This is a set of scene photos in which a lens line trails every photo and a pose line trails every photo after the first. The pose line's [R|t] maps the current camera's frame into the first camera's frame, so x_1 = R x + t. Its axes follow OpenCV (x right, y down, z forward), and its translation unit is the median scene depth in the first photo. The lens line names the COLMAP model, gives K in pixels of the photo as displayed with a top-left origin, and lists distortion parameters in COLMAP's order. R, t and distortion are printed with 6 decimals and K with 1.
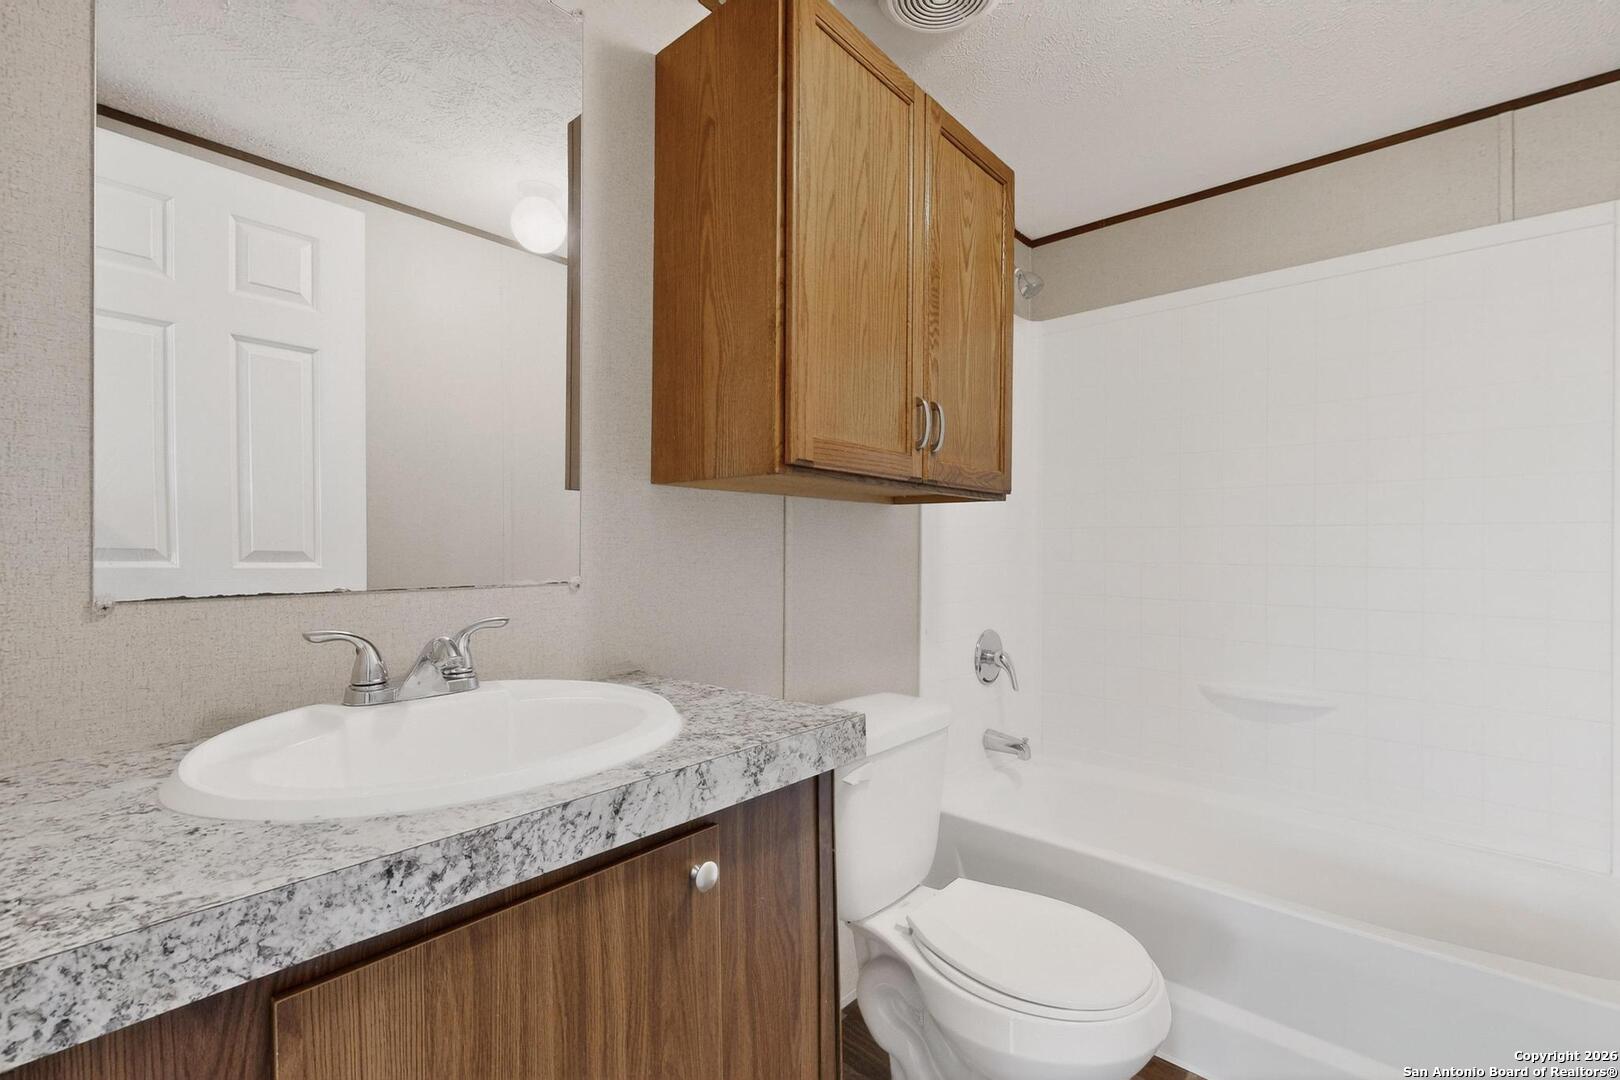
lens RADIAL K [[705.2, 0, 810.5], [0, 705.2, 544.5], [0, 0, 1]] dist [0.002967, 0.000032]
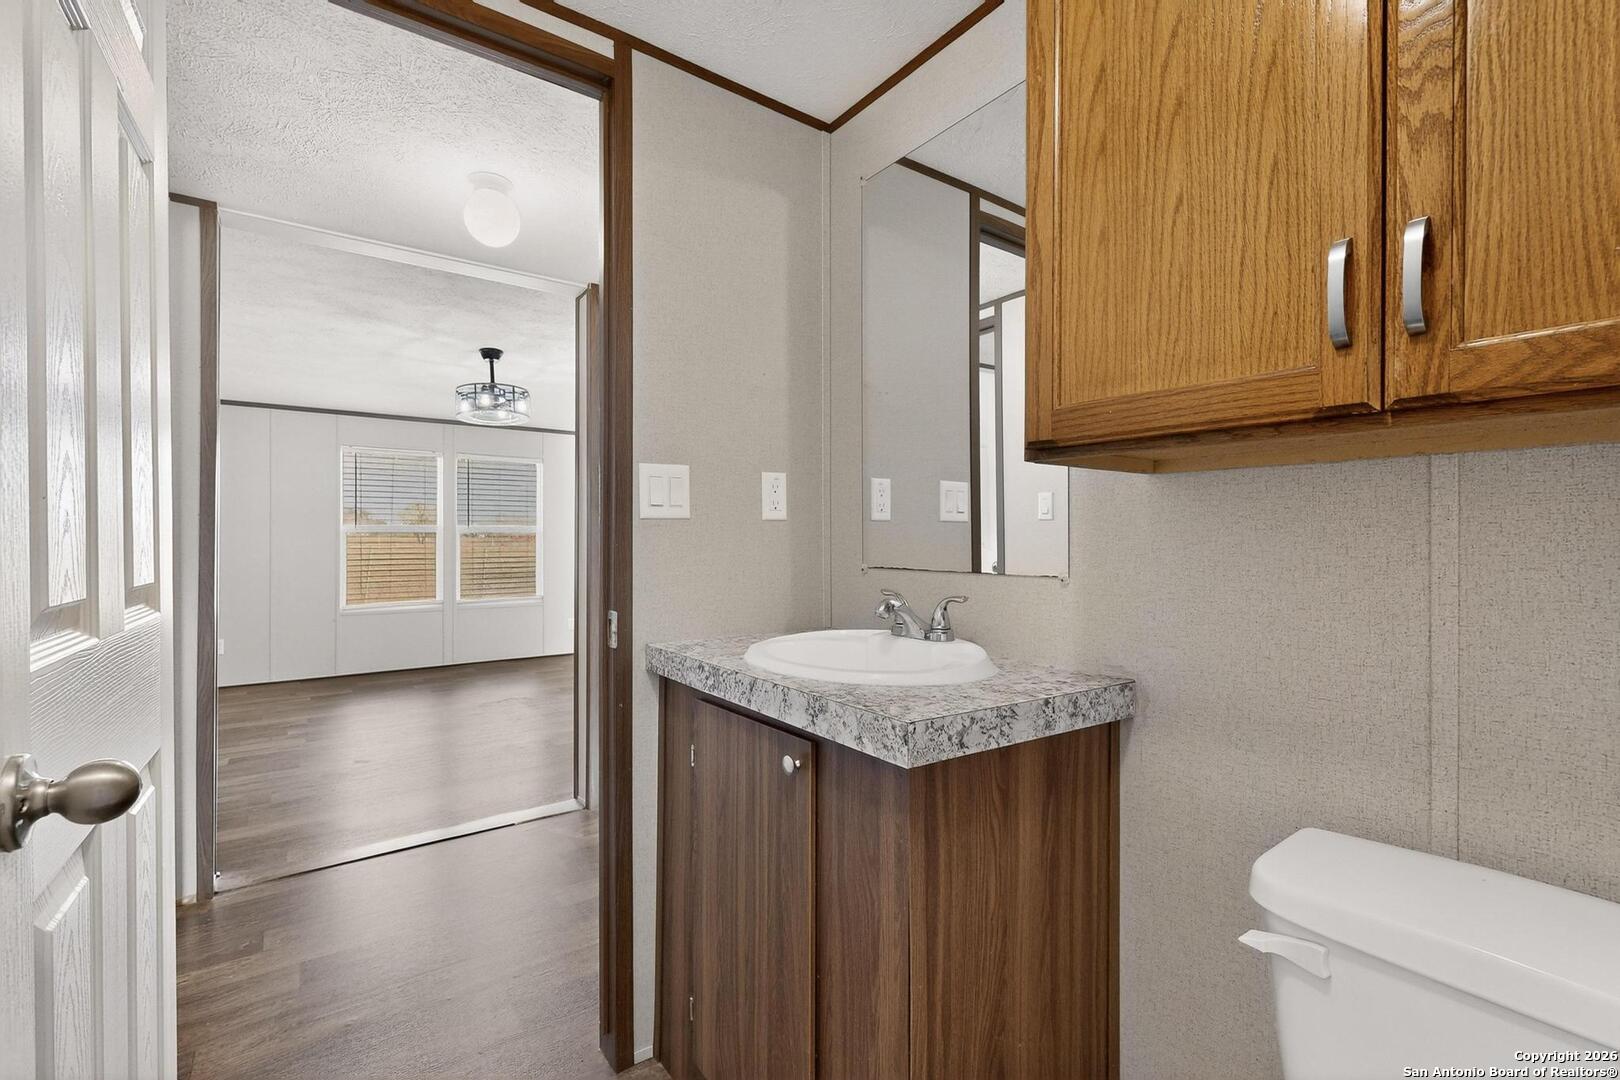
lens RADIAL K [[705.2, 0, 810.7], [0, 705.2, 544.3], [0, 0, 1]] dist [0.002967, 0.000032]
pose [[-0.212778, 0.000266, -0.977100, 1.208173], [-0.006614, 0.999977, 0.001712, 0.004102], [0.977078, 0.006827, -0.212772, 1.276243]]
